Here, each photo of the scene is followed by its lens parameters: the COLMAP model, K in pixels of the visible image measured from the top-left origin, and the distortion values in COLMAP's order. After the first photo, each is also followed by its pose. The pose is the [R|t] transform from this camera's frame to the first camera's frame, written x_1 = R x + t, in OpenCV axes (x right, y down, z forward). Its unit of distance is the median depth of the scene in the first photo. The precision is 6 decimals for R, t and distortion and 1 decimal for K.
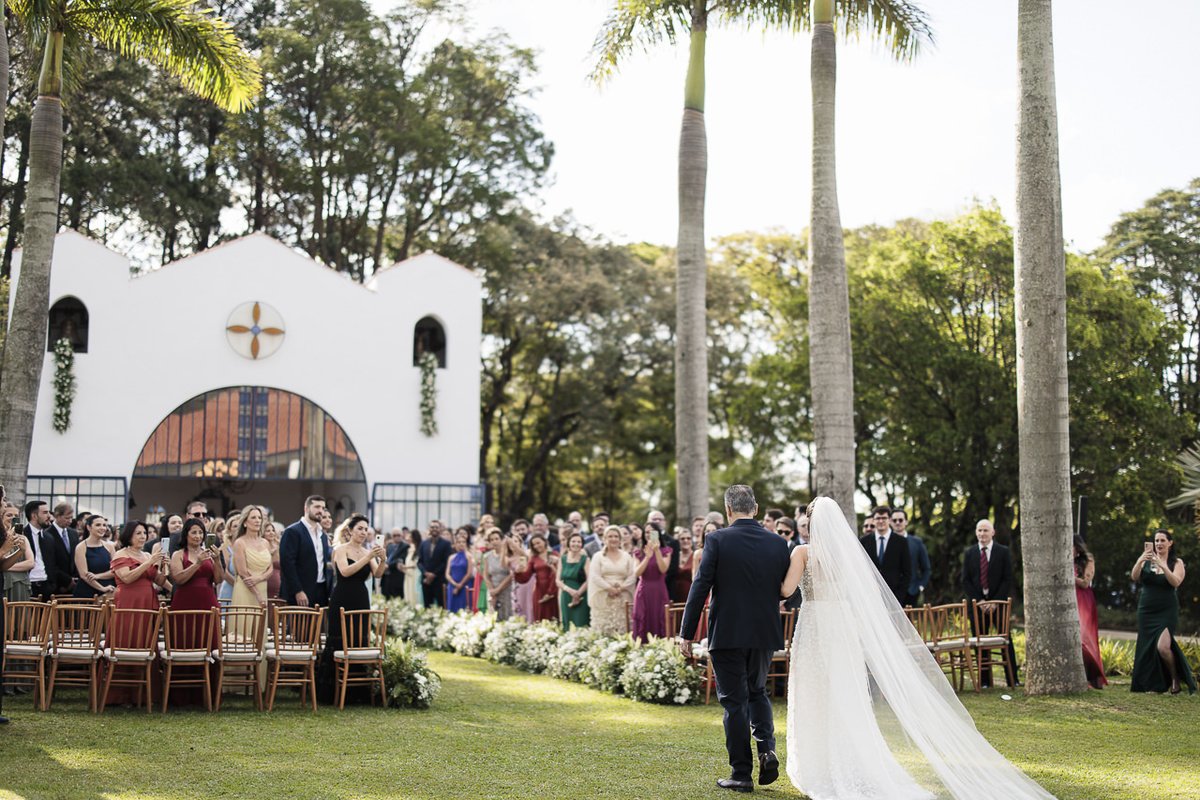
lens RADIAL K [[1739.3, 0, 600.0], [0, 1739.3, 400.0], [0, 0, 1]] dist [-0.003384, 0.006673]
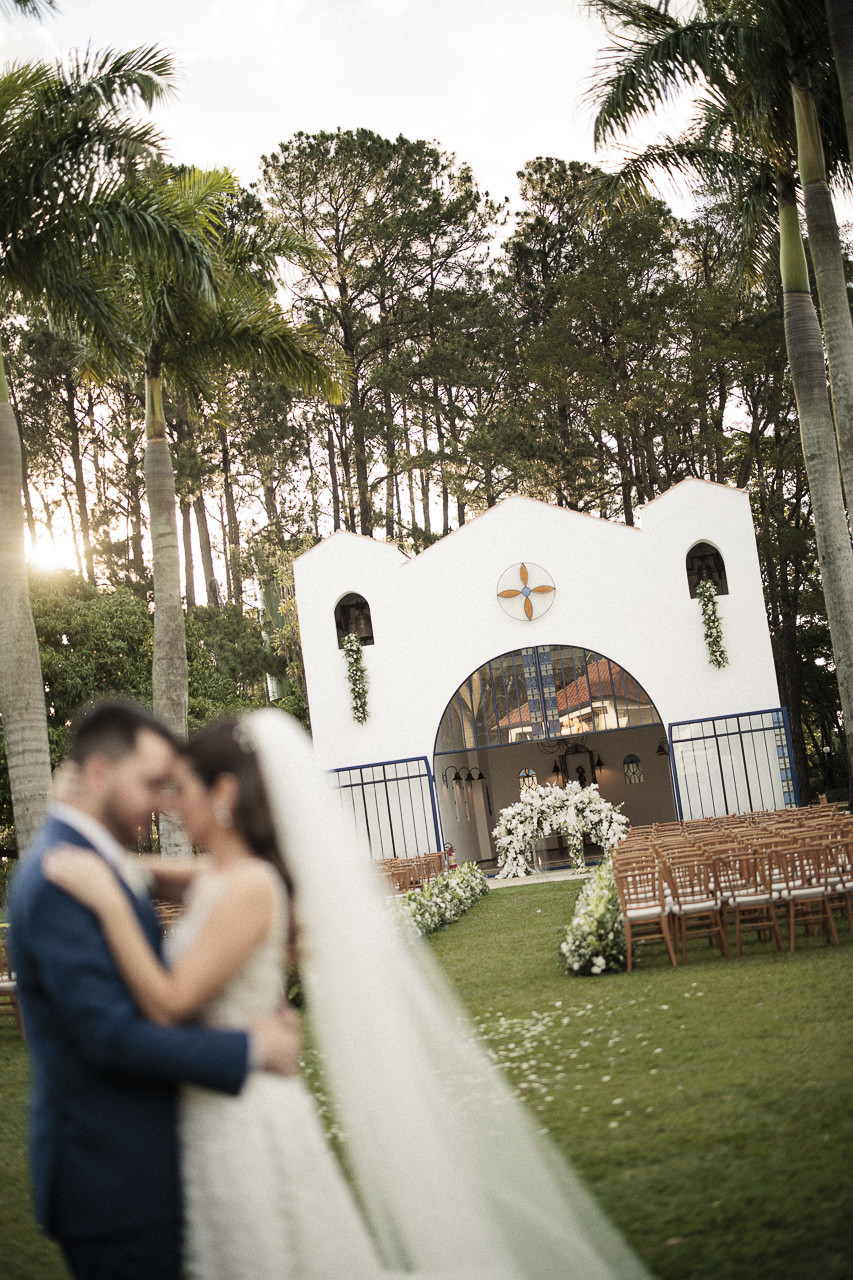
lens RADIAL K [[1790.5, 0, 426.5], [0, 1790.5, 640.0], [0, 0, 1]] dist [-0.142851, 0.750569]
pose [[0.893732, -0.168325, -0.415823, 0.179099], [0.174310, 0.984402, -0.023839, 0.001743], [0.413350, -0.051177, 0.909133, 0.043572]]
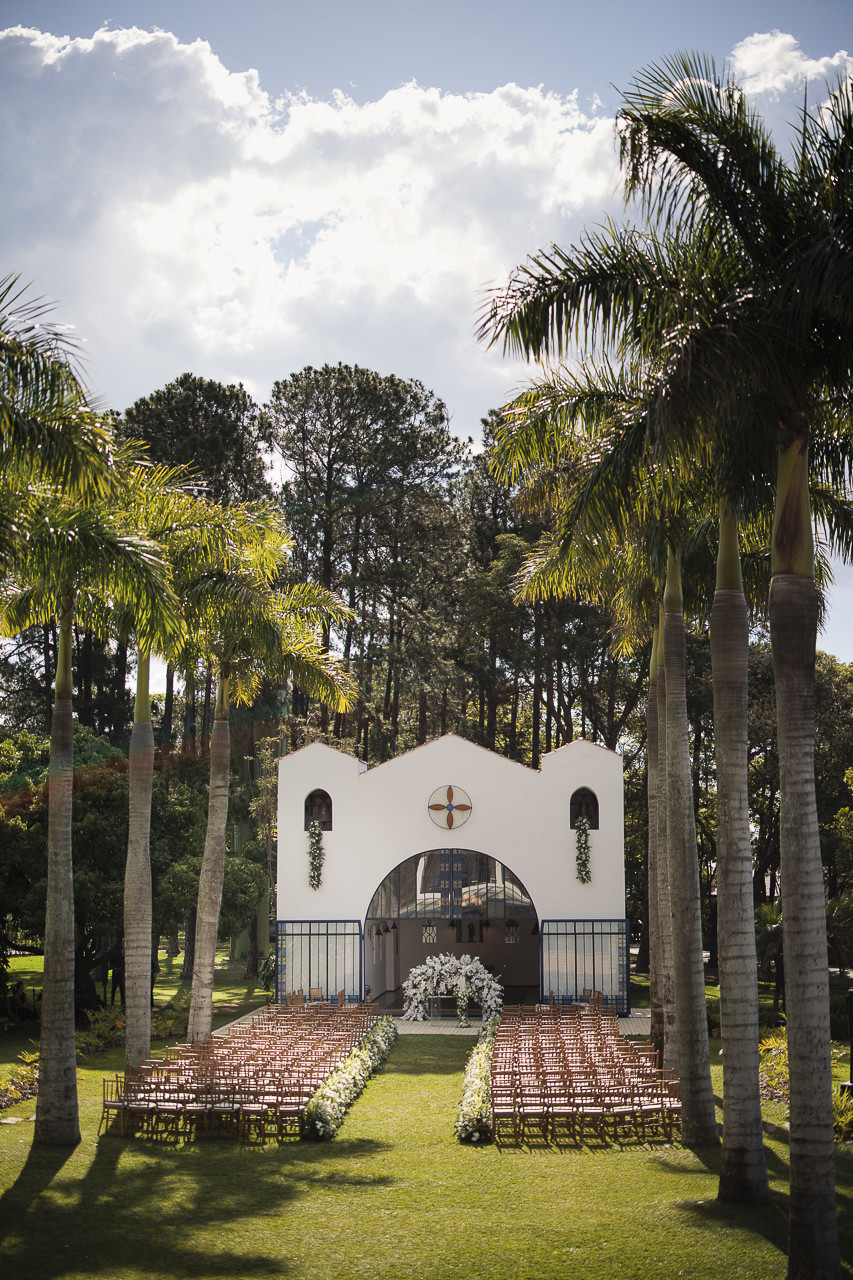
lens RADIAL K [[1790.5, 0, 426.5], [0, 1790.5, 640.0], [0, 0, 1]] dist [-0.142851, 0.750569]
pose [[0.929452, -0.060172, -0.364003, 0.304747], [0.046021, 0.997814, -0.047436, -0.108086], [0.366061, 0.027338, 0.930189, -0.301275]]
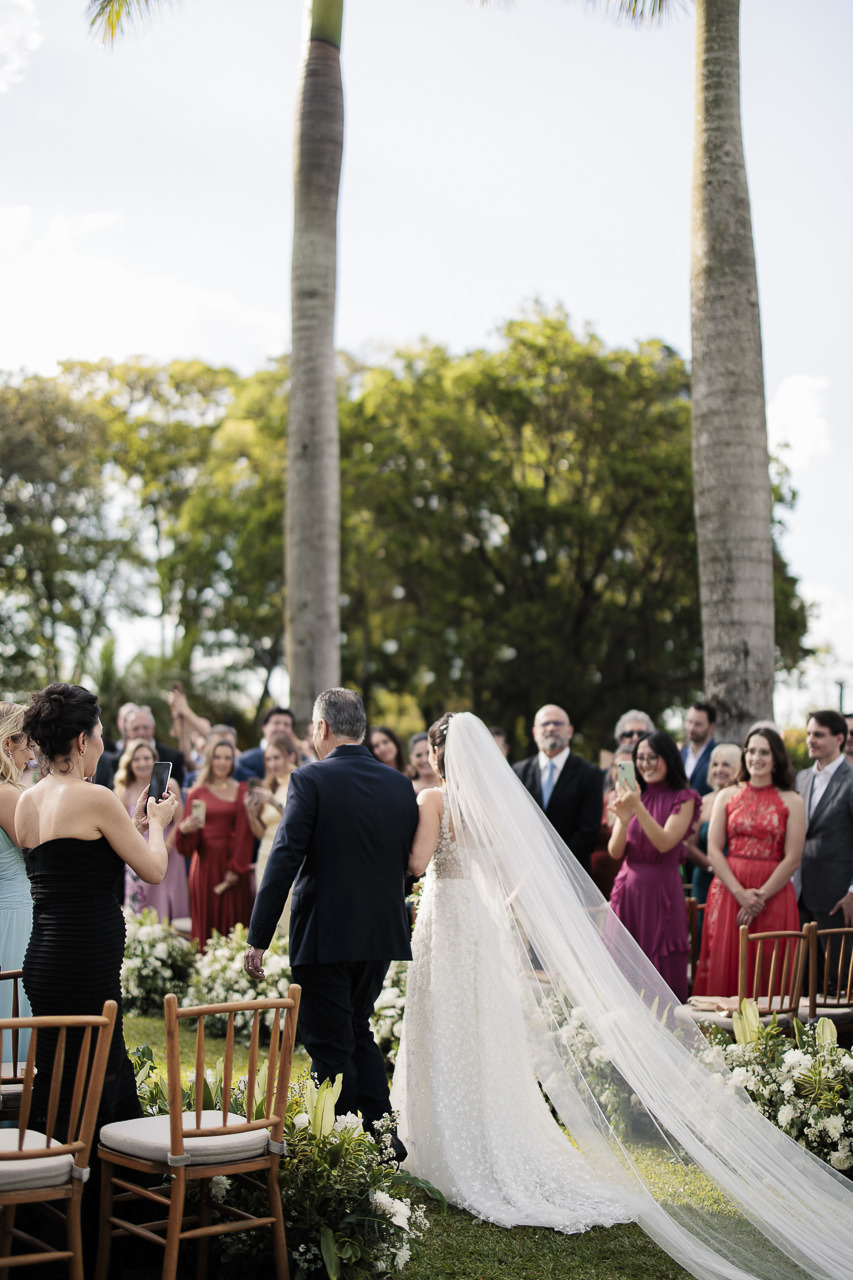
lens RADIAL K [[1790.5, 0, 426.5], [0, 1790.5, 640.0], [0, 0, 1]] dist [-0.142851, 0.750569]
pose [[0.927105, 0.029008, 0.373678, -0.099520], [-0.032834, 0.999453, 0.003876, 0.024447], [-0.373361, -0.015863, 0.927550, 0.309593]]
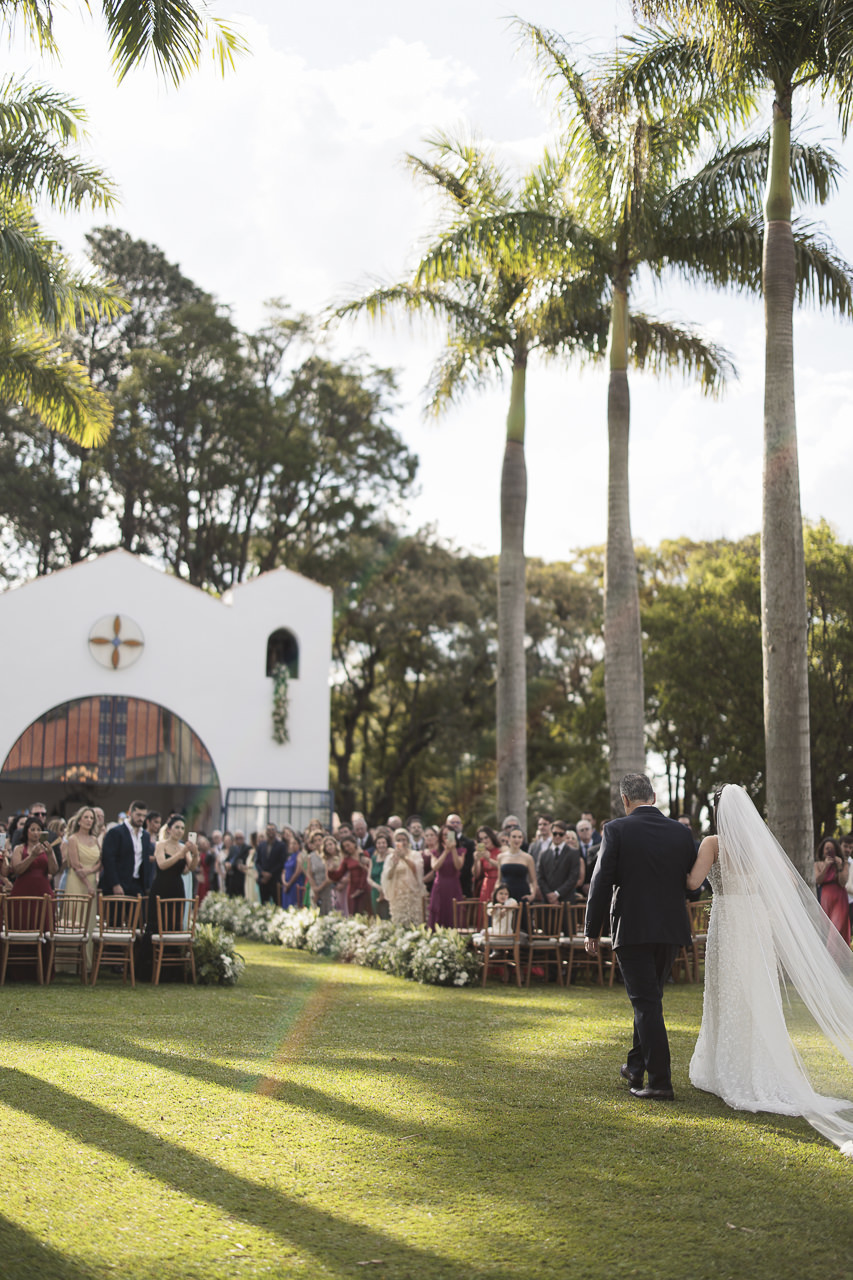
lens RADIAL K [[1788.4, 0, 426.5], [0, 1788.4, 640.0], [0, 0, 1]] dist [-0.010393, -0.049544]
pose [[0.999309, 0.003873, -0.036974, 0.030445], [-0.005217, 0.999327, -0.036315, -0.003179], [0.036808, 0.036483, 0.998656, -0.075044]]
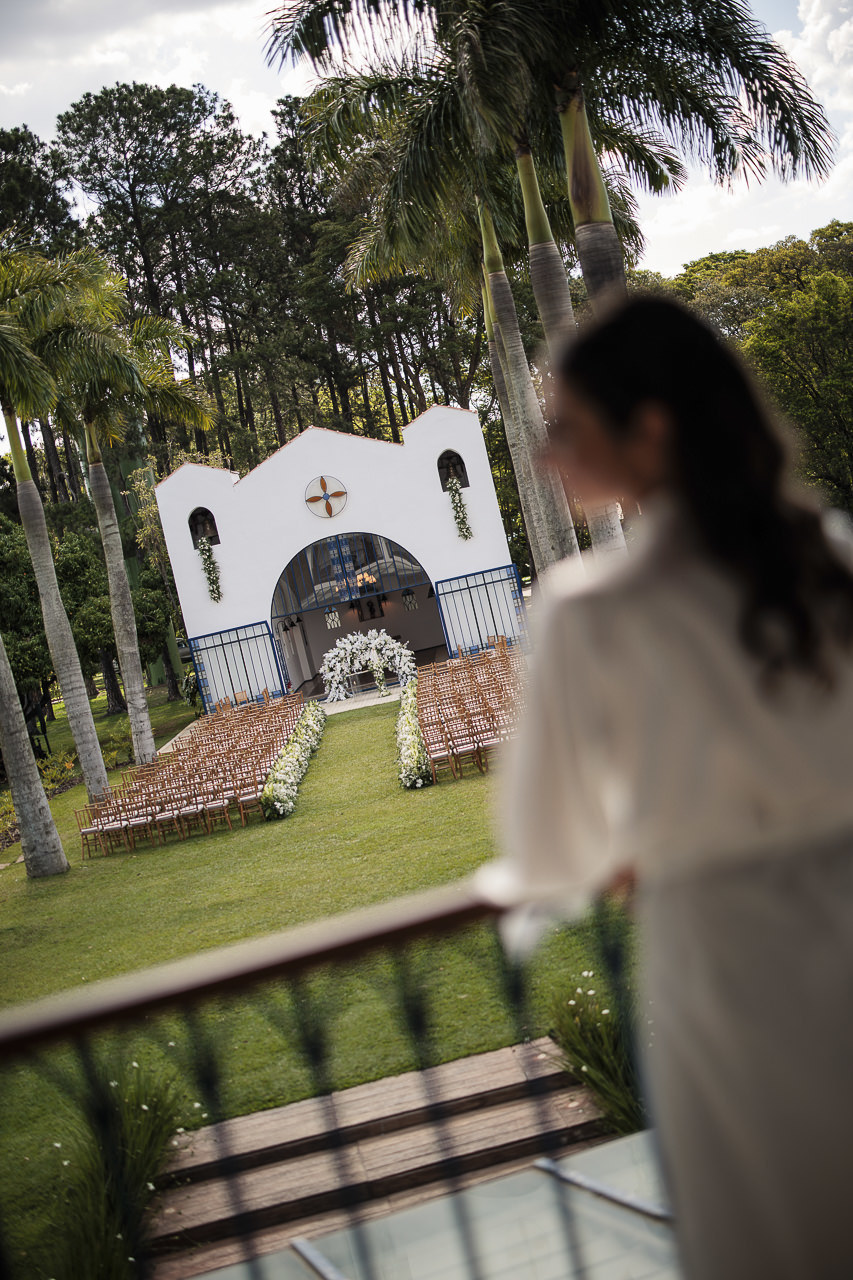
lens RADIAL K [[1790.5, 0, 426.5], [0, 1790.5, 640.0], [0, 0, 1]] dist [-0.142851, 0.750569]
pose [[0.925593, -0.204181, -0.318728, 0.320862], [0.258444, 0.956114, 0.138029, -0.111288], [0.276557, -0.210132, 0.937742, -0.358101]]
